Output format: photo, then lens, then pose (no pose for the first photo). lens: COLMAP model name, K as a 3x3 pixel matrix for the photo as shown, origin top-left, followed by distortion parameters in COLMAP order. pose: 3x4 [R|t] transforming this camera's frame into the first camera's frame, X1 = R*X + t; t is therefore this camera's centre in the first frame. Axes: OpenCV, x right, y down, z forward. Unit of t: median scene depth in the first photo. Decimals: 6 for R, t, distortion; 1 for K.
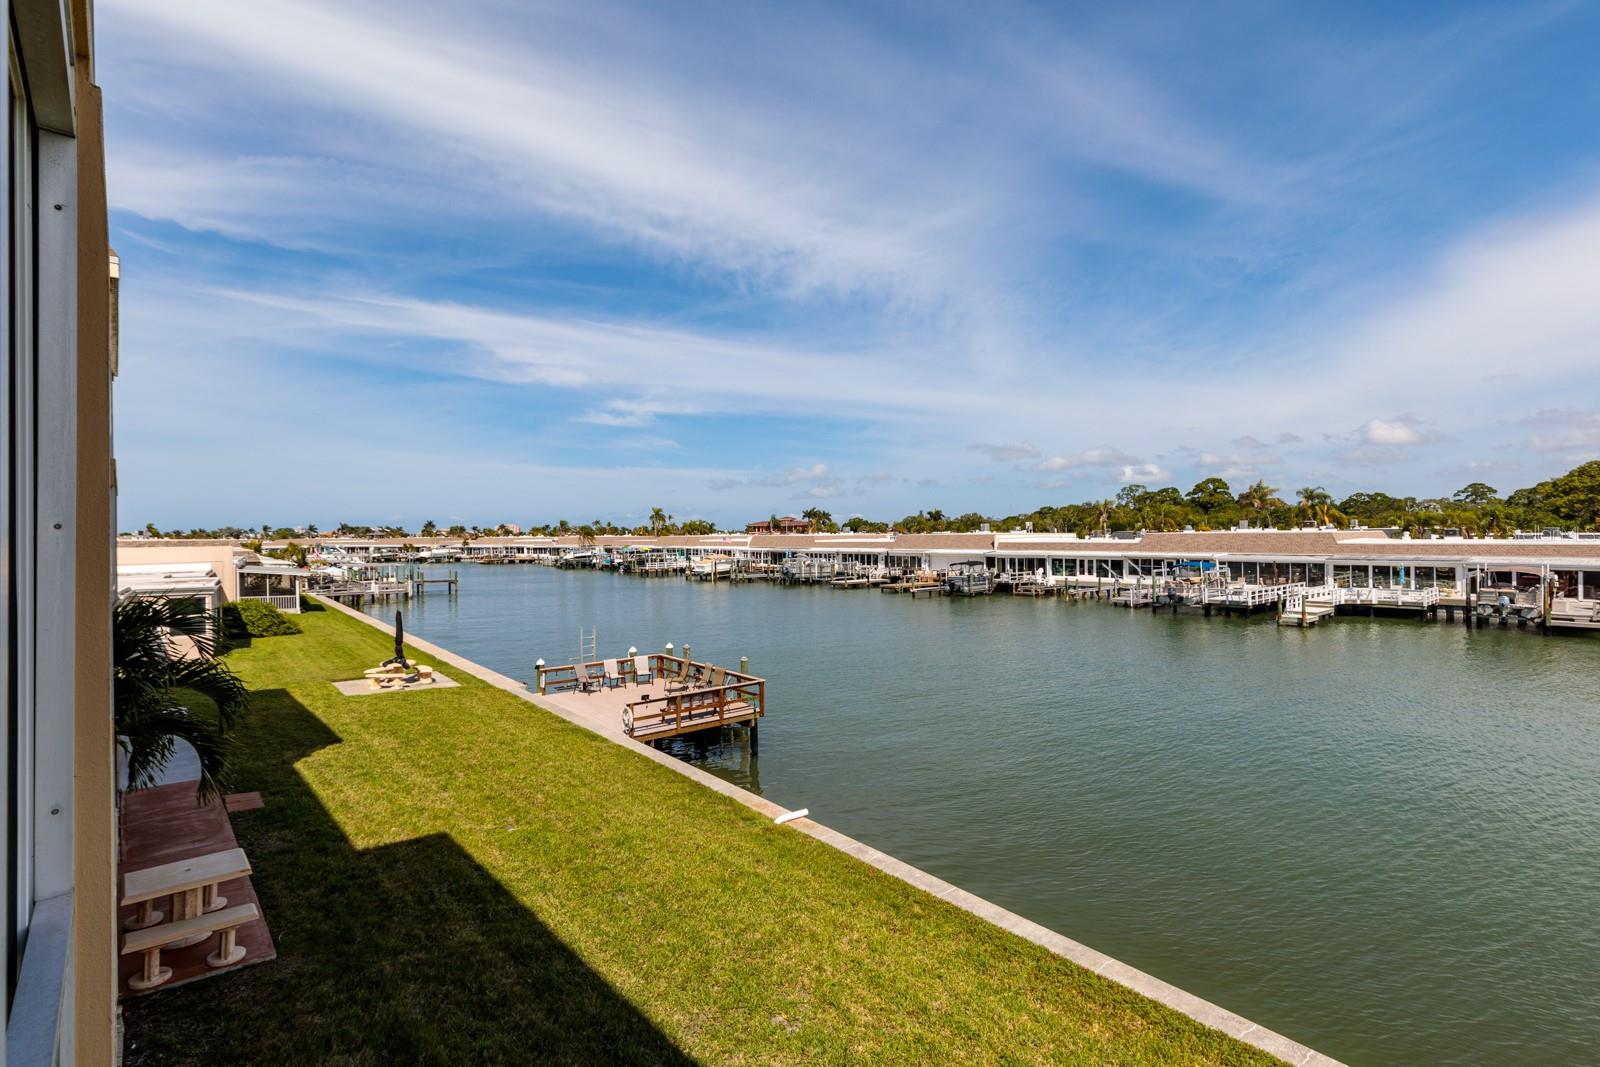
lens RADIAL K [[732.9, 0, 794.8], [0, 732.9, 534.4], [0, 0, 1]] dist [-0.004684, 0.001476]
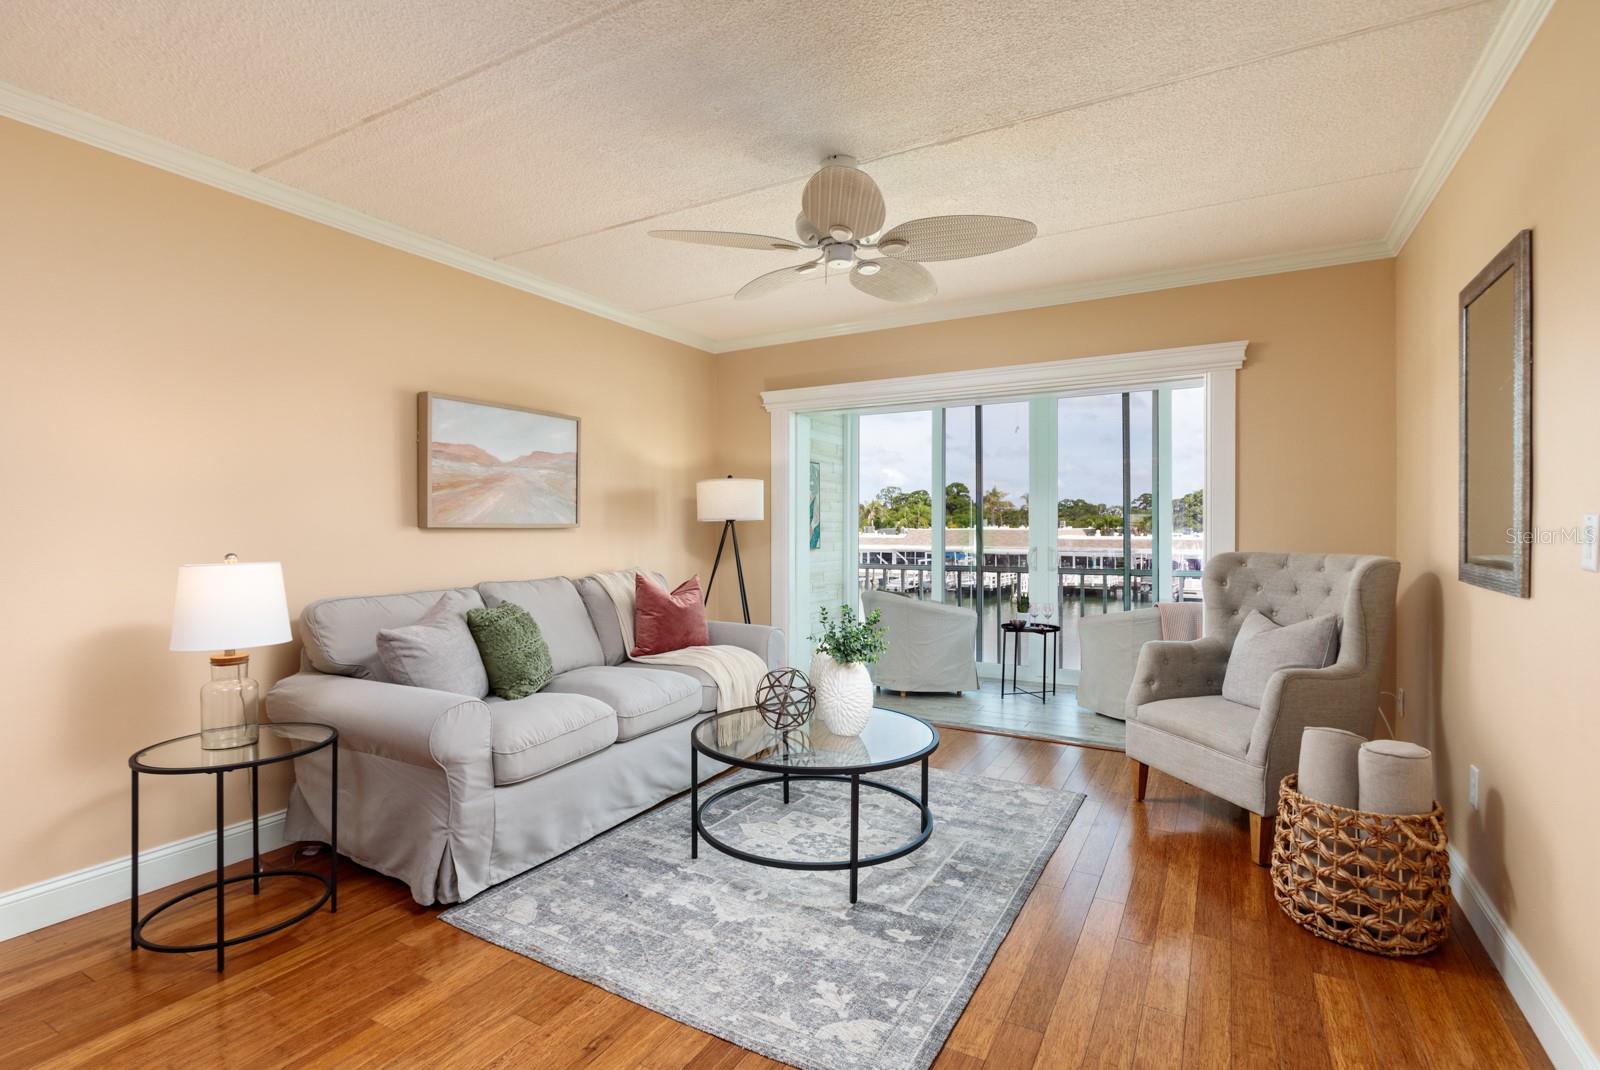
lens RADIAL K [[744.2, 0, 789.3], [0, 744.2, 533.7], [0, 0, 1]] dist [-0.007507, 0.000040]
pose [[0.955057, 0.009386, 0.296273, -0.051601], [-0.010620, 0.999940, 0.002557, 0.004022], [-0.296231, -0.005588, 0.955100, -0.066007]]
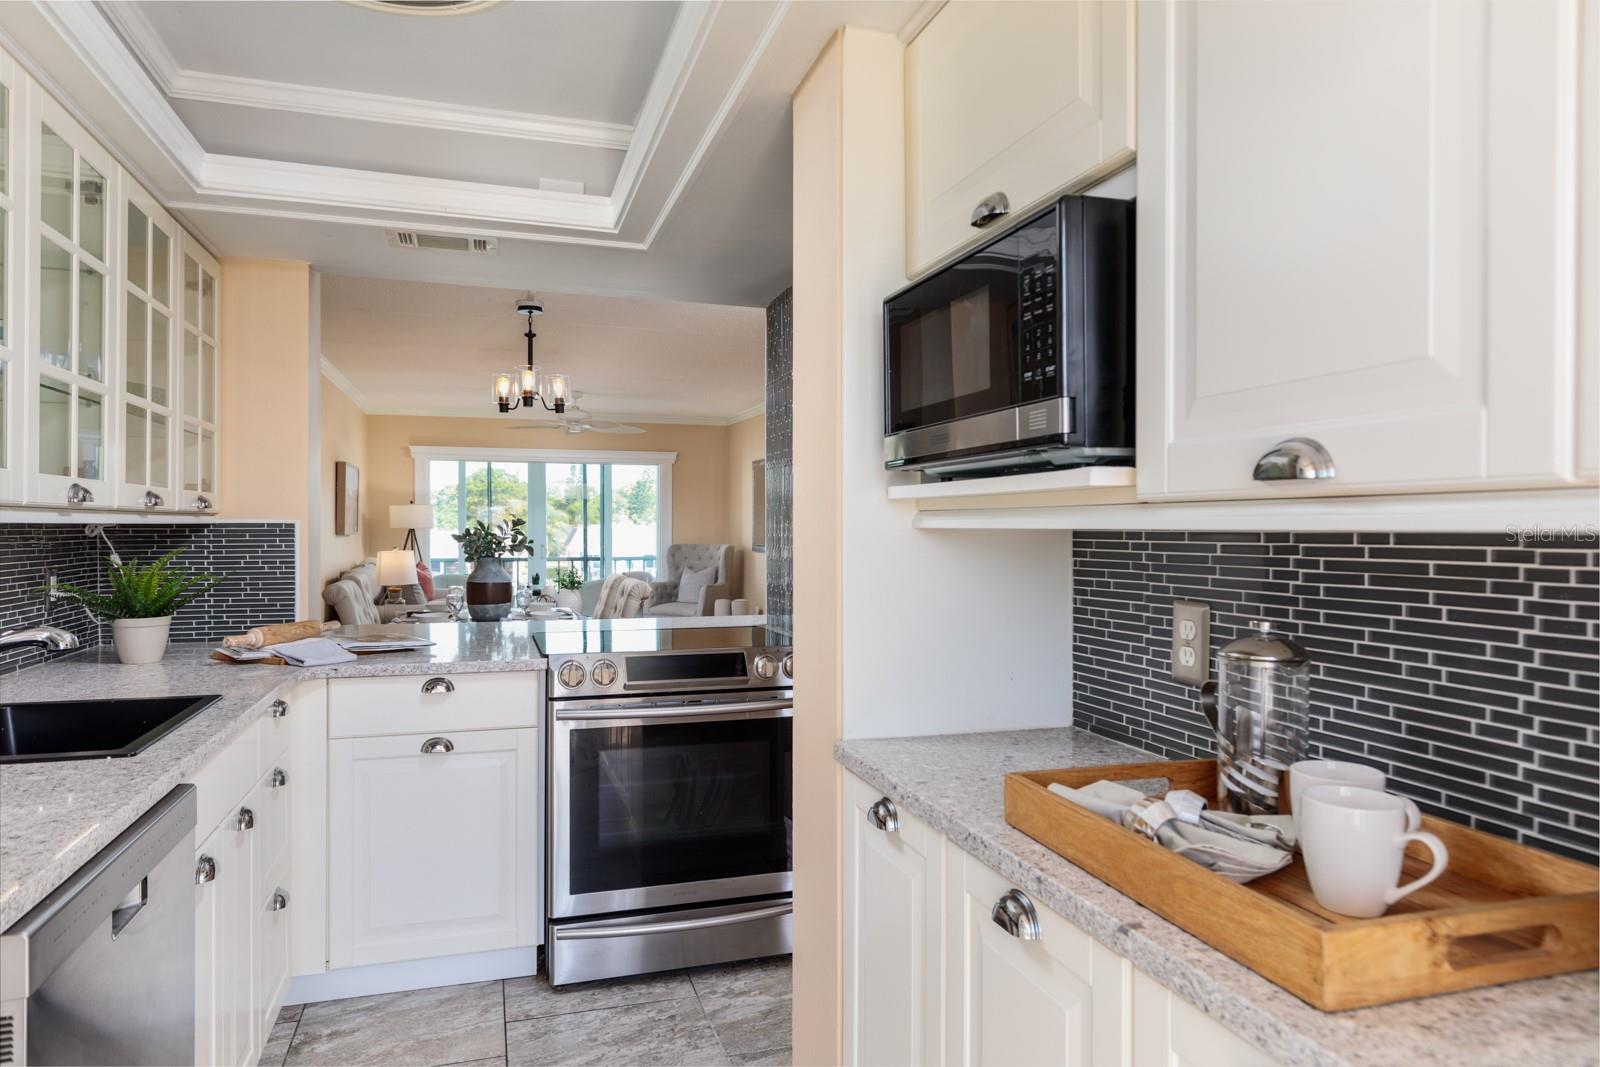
lens RADIAL K [[994.9, 0, 799.8], [0, 994.9, 528.8], [0, 0, 1]] dist [-0.001571, -0.000251]
pose [[0.417048, 0.010294, 0.908826, -0.132523], [-0.007061, 0.999942, -0.008086, 0.003847], [-0.908857, -0.003045, 0.417096, -0.105447]]
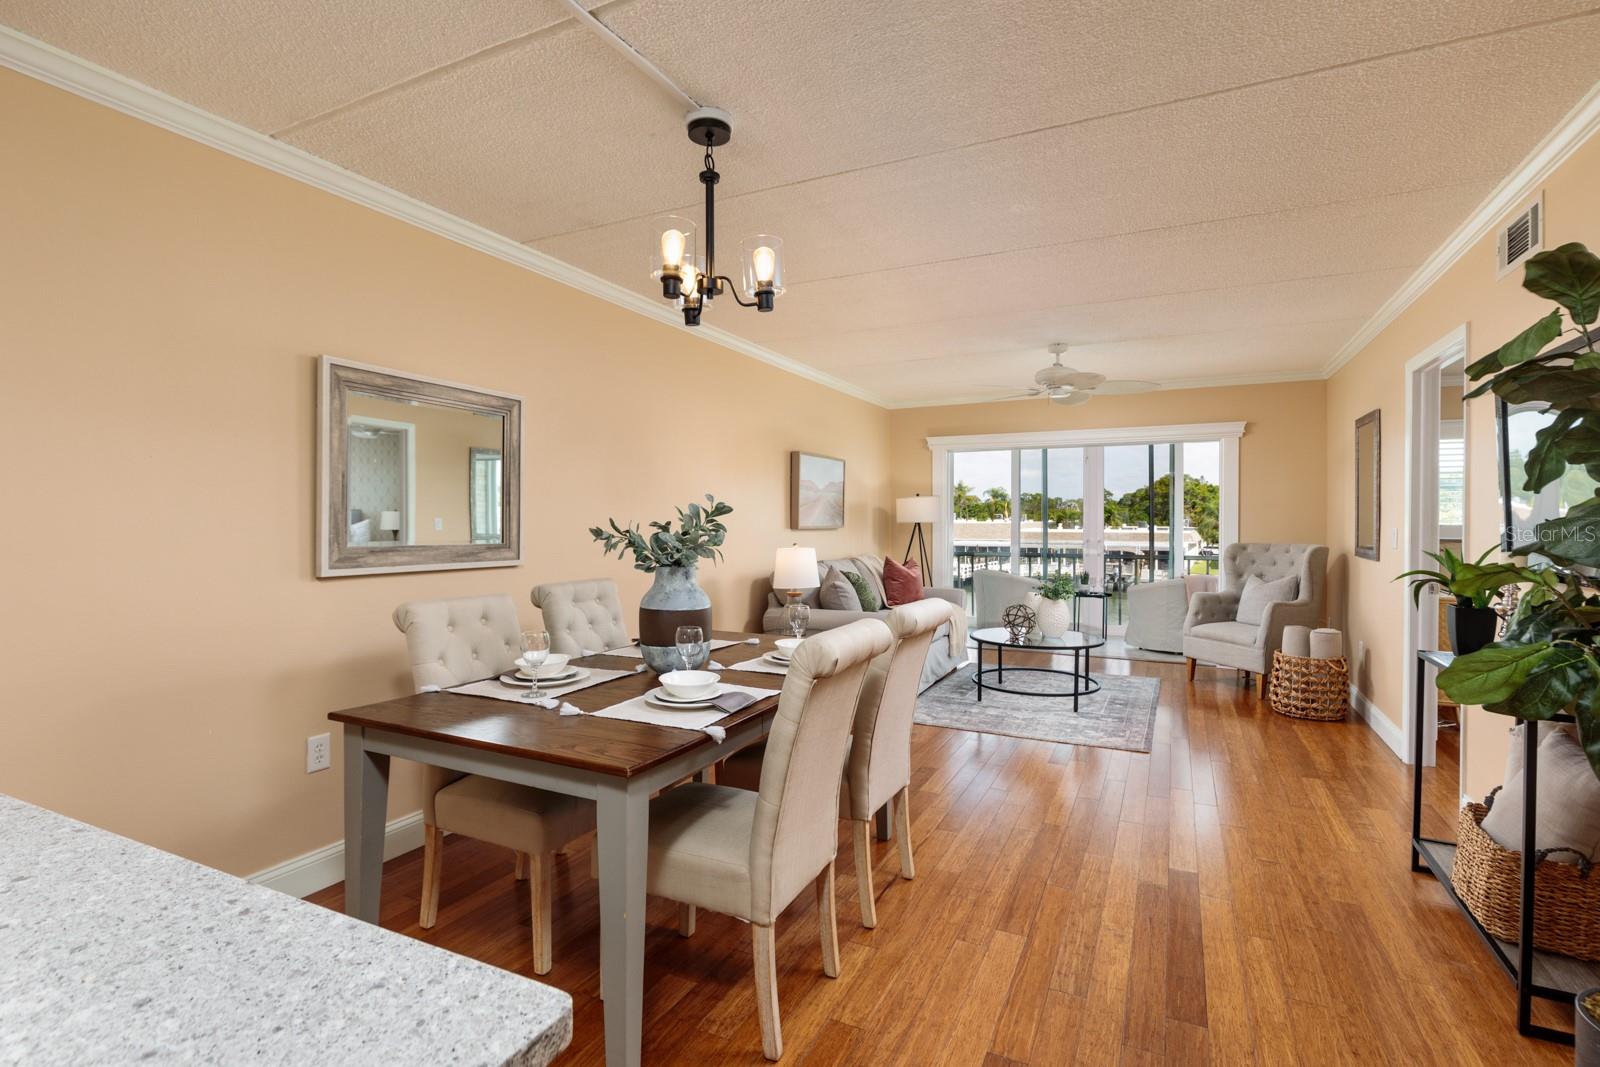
lens RADIAL K [[744.2, 0, 798.2], [0, 744.2, 525.6], [0, 0, 1]] dist [-0.007507, 0.000040]
pose [[0.933899, 0.011095, 0.357365, -0.084903], [-0.012412, 0.999922, 0.001393, 0.003600], [-0.357322, -0.005736, 0.933964, -0.088260]]
